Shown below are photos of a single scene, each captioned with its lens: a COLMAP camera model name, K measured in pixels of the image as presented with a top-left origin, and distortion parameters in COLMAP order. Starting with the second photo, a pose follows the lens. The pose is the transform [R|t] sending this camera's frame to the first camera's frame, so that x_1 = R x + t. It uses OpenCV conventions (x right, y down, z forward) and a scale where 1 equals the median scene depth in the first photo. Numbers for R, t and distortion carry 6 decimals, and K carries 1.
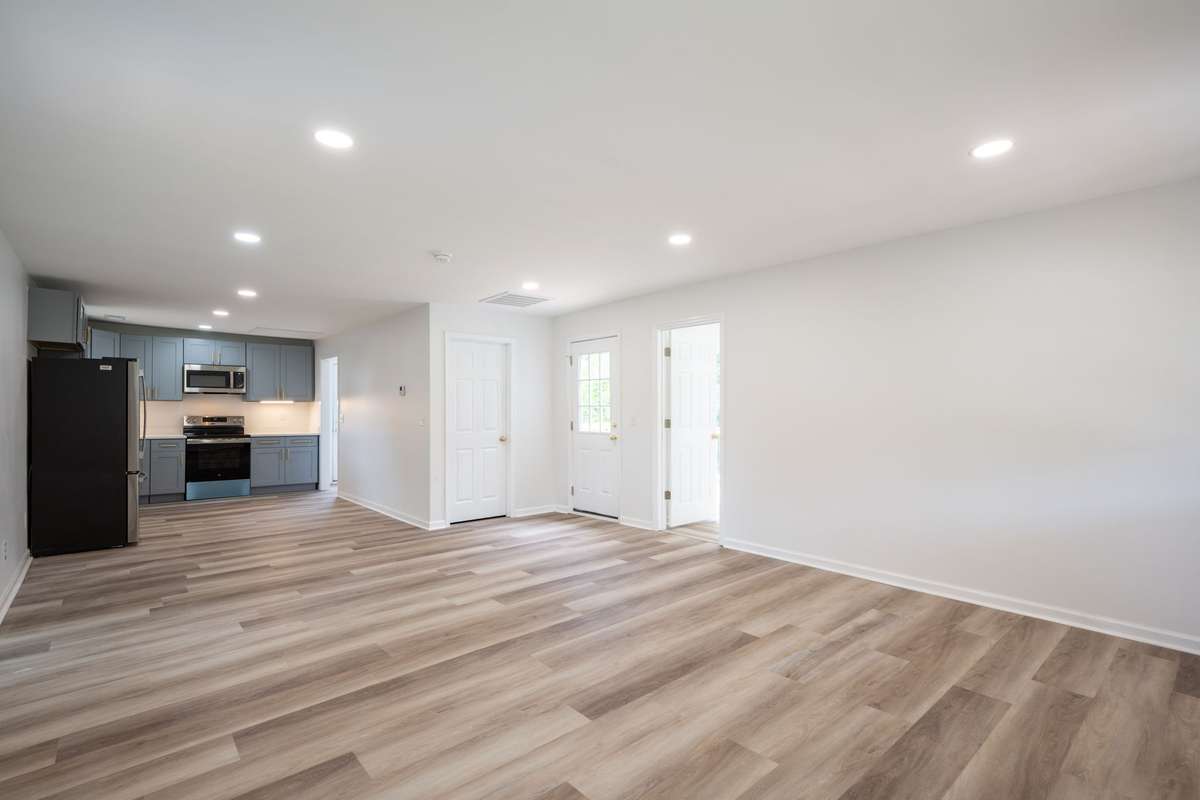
lens RADIAL K [[689.0, 0, 600.0], [0, 689.0, 400.0], [0, 0, 1]] dist [-0.000247, 0.000951]
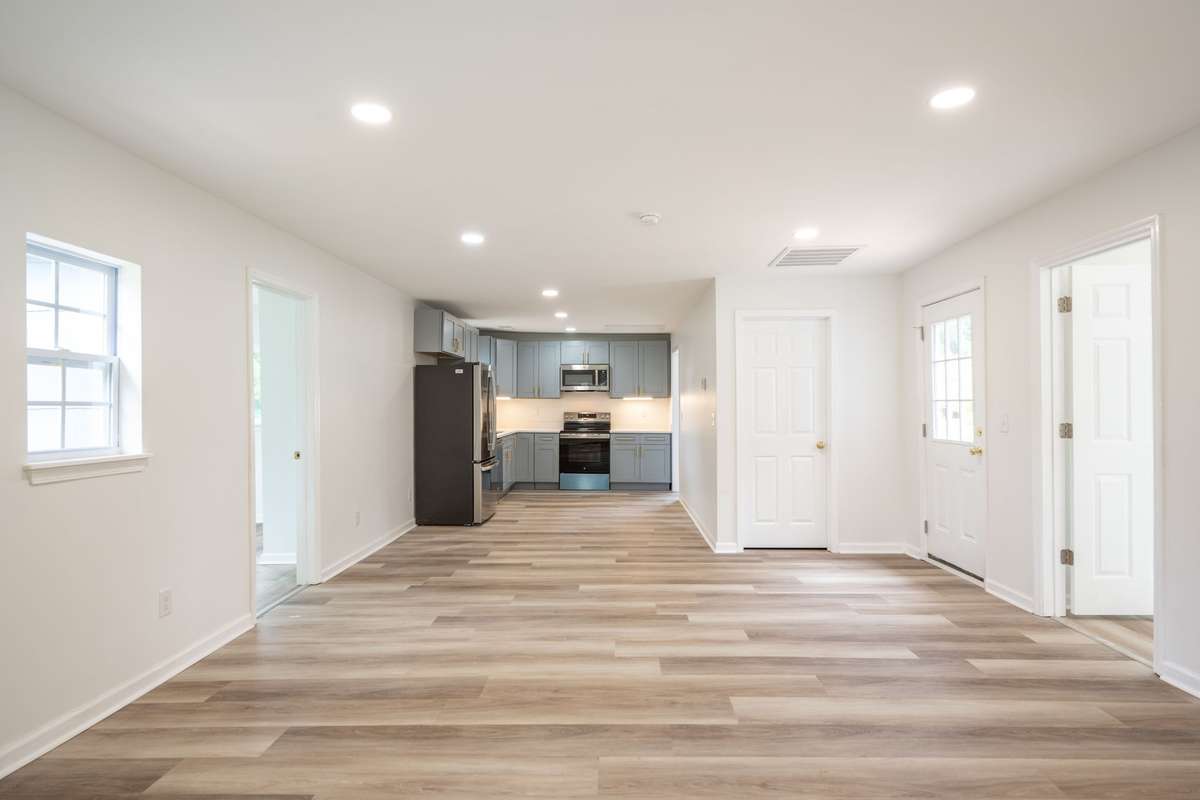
lens RADIAL K [[689.0, 0, 600.0], [0, 689.0, 400.0], [0, 0, 1]] dist [-0.000247, 0.000951]
pose [[0.661176, -0.007555, -0.750193, 0.279514], [0.014529, 0.999891, 0.002735, 0.001749], [0.750090, -0.012707, 0.661214, 0.349817]]
